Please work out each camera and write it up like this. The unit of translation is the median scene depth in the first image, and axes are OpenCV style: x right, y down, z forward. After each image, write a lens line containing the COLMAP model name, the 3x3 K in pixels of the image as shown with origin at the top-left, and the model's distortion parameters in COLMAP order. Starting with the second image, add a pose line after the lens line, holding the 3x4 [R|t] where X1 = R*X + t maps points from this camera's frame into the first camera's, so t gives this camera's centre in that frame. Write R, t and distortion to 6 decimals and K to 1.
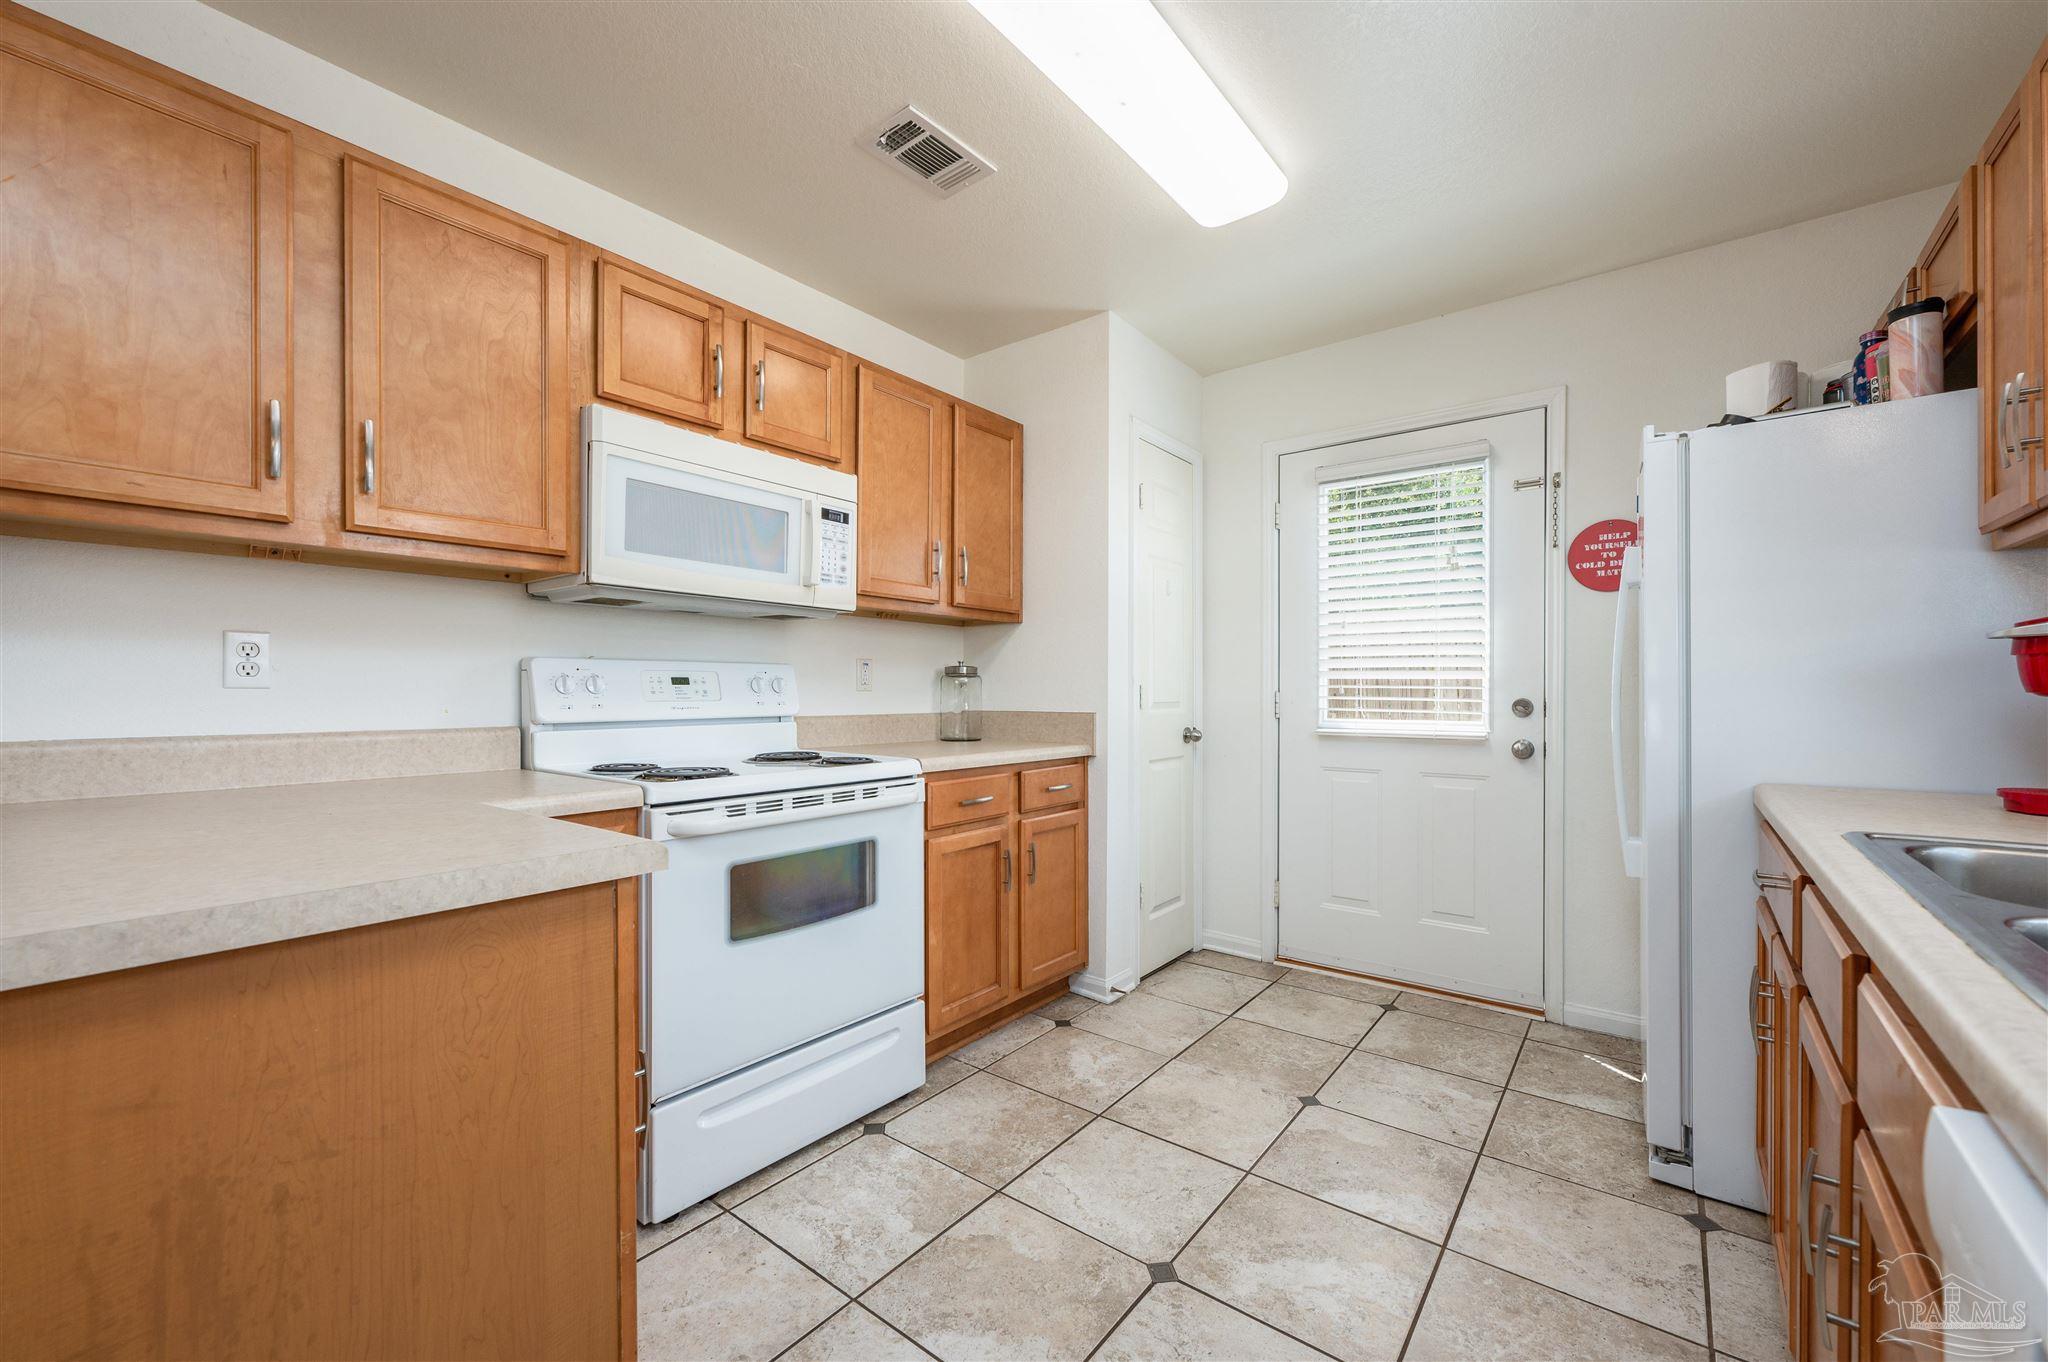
lens RADIAL K [[814.0, 0, 1032.0], [0, 814.0, 690.8], [0, 0, 1]] dist [0.000906, -0.000493]
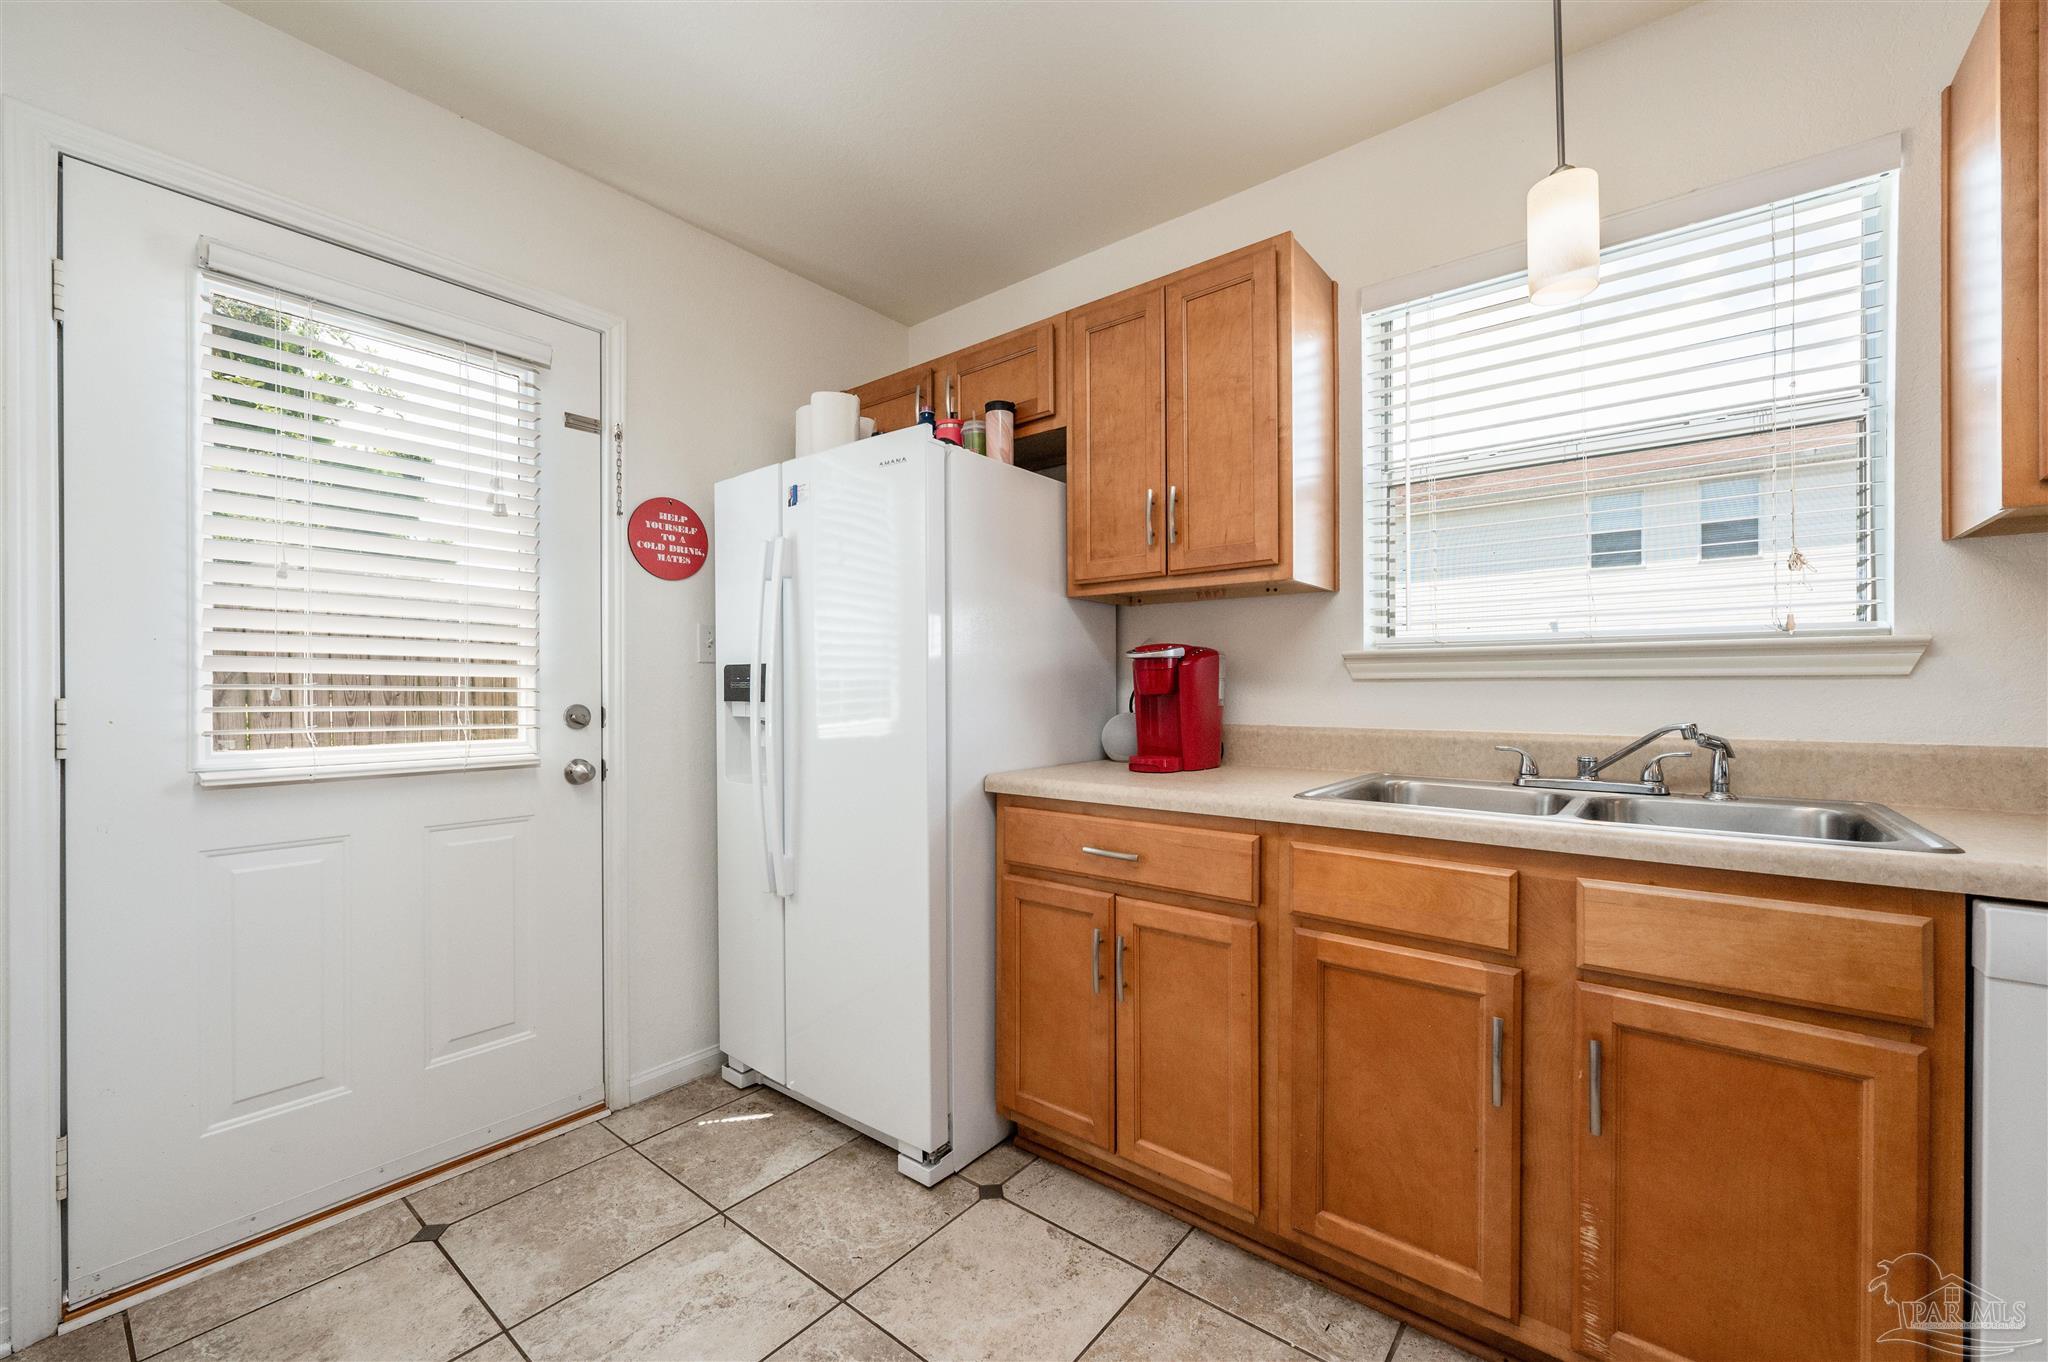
lens RADIAL K [[814.0, 0, 1031.0], [0, 814.0, 691.1], [0, 0, 1]] dist [0.000906, -0.000493]
pose [[0.003673, -0.002504, 0.999990, -0.154784], [-0.003294, 0.999991, 0.002516, -0.006591], [-0.999988, -0.003303, 0.003664, 0.588227]]
